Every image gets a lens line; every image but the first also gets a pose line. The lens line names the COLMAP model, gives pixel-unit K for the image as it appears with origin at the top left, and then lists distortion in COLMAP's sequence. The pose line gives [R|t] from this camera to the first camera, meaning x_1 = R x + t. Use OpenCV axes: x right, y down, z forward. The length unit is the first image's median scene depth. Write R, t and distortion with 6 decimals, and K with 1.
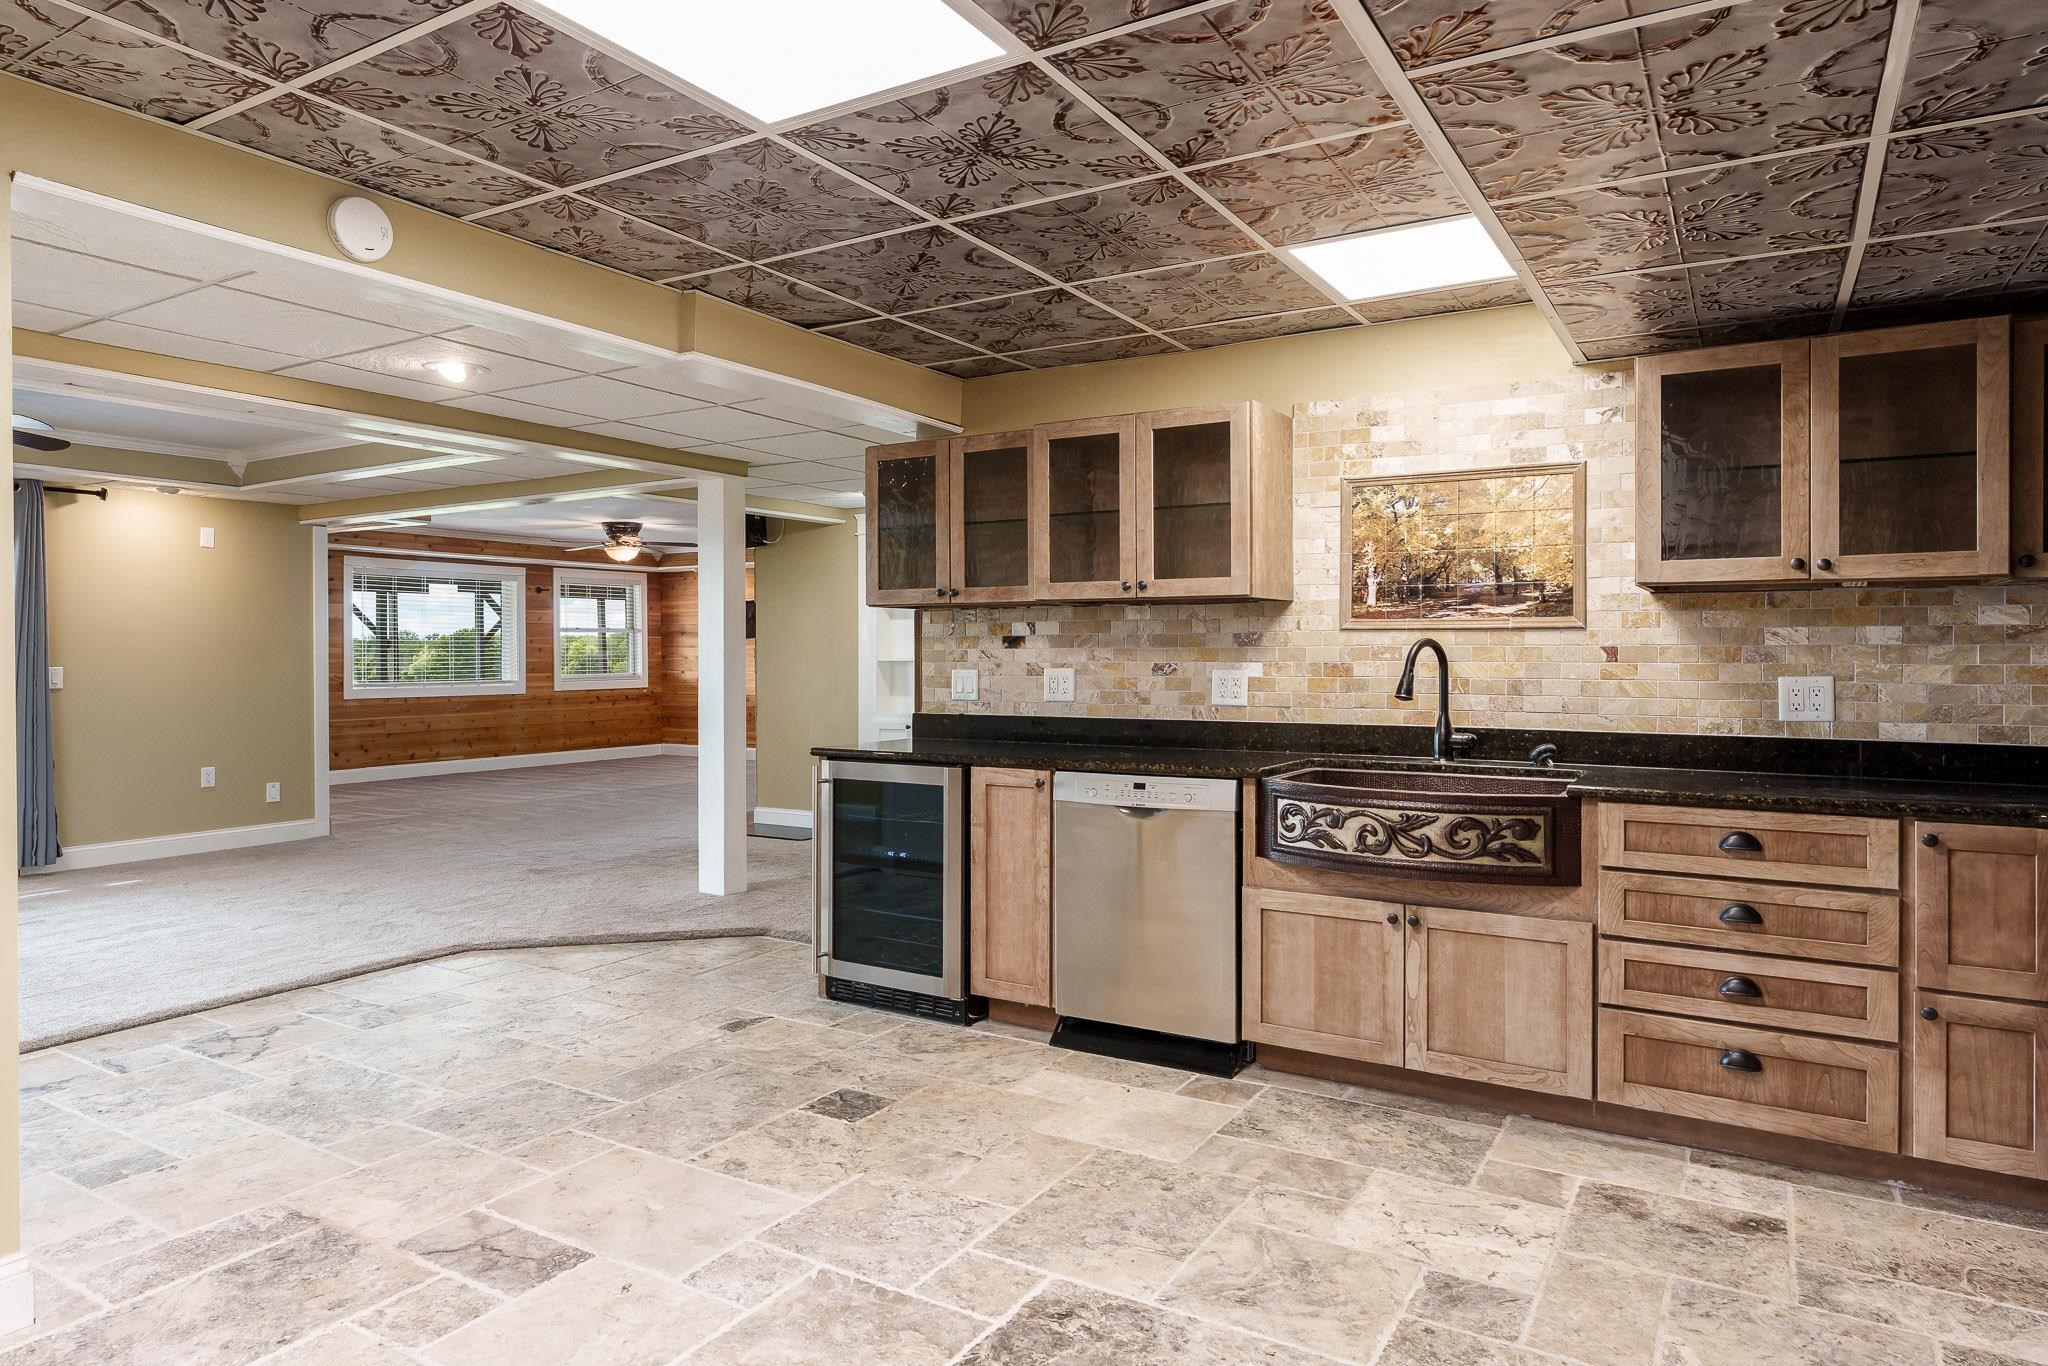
lens RADIAL K [[1195.3, 0, 1026.0], [0, 1195.3, 652.7], [0, 0, 1]] dist [-0.005592, 0.002356]
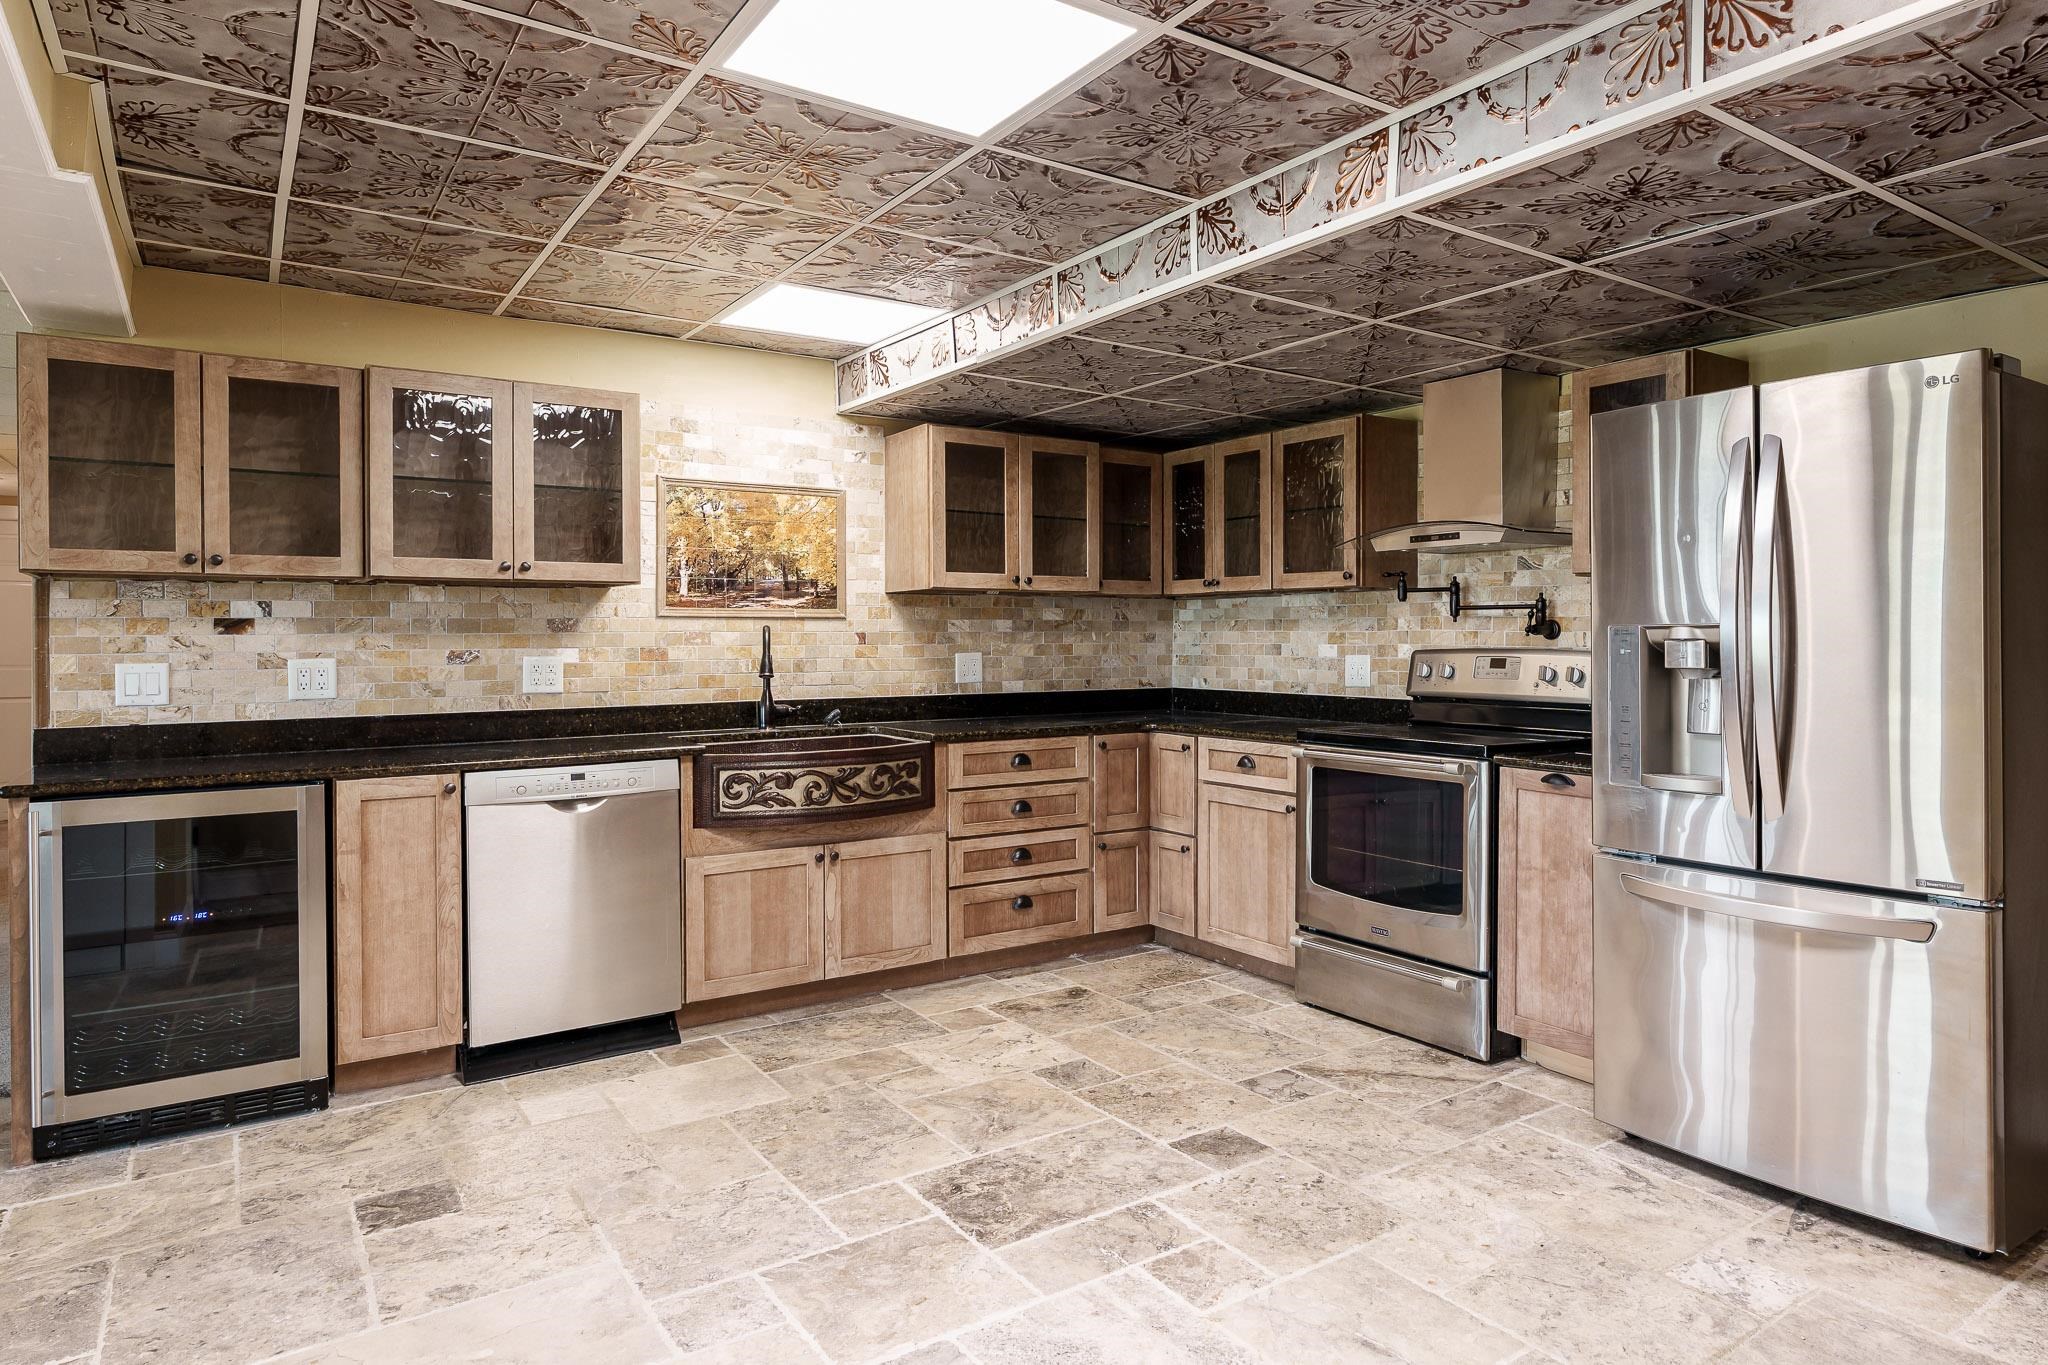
lens RADIAL K [[1195.3, 0, 1064.6], [0, 1195.3, 638.7], [0, 0, 1]] dist [-0.005592, 0.002356]
pose [[0.423923, -0.002450, 0.905695, -0.639780], [0.004816, 0.999988, 0.000451, 0.001970], [-0.905686, 0.004170, 0.423929, 0.248497]]
